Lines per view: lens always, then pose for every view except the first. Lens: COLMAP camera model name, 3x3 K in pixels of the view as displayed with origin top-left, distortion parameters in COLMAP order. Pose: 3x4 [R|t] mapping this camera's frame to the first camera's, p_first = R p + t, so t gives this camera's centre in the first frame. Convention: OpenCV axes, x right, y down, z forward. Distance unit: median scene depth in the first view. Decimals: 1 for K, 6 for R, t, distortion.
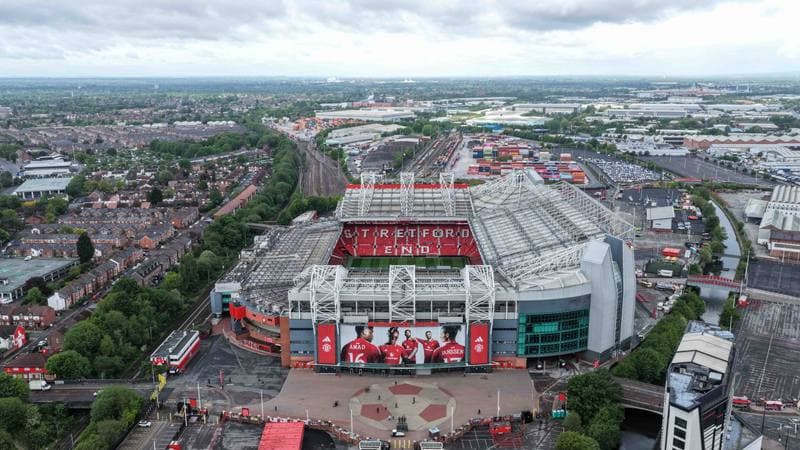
lens RADIAL K [[647.8, 0, 400.0], [0, 647.8, 218.1], [0, 0, 1]] dist [-0.002740, 0.000953]
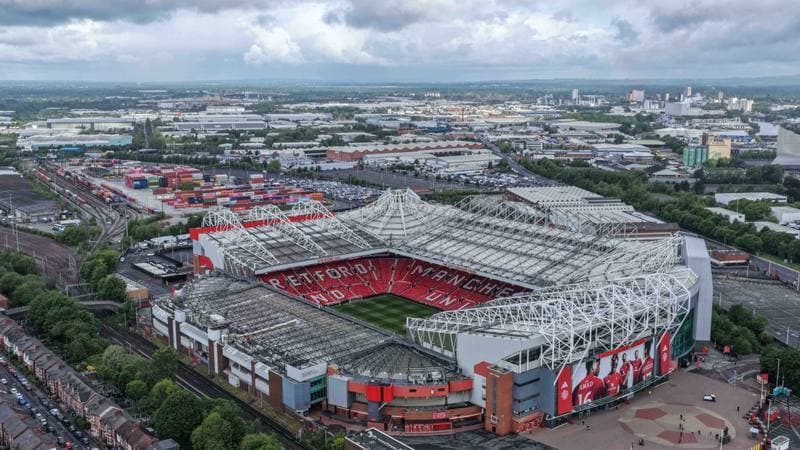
lens RADIAL K [[760.7, 0, 401.7], [0, 760.7, 218.1], [0, 0, 1]] dist [-0.002843, 0.000000]
pose [[0.775252, -0.103532, 0.623109, -0.896540], [0.129517, 0.991571, 0.003614, -0.067839], [-0.618231, 0.077901, 0.782127, 0.316575]]
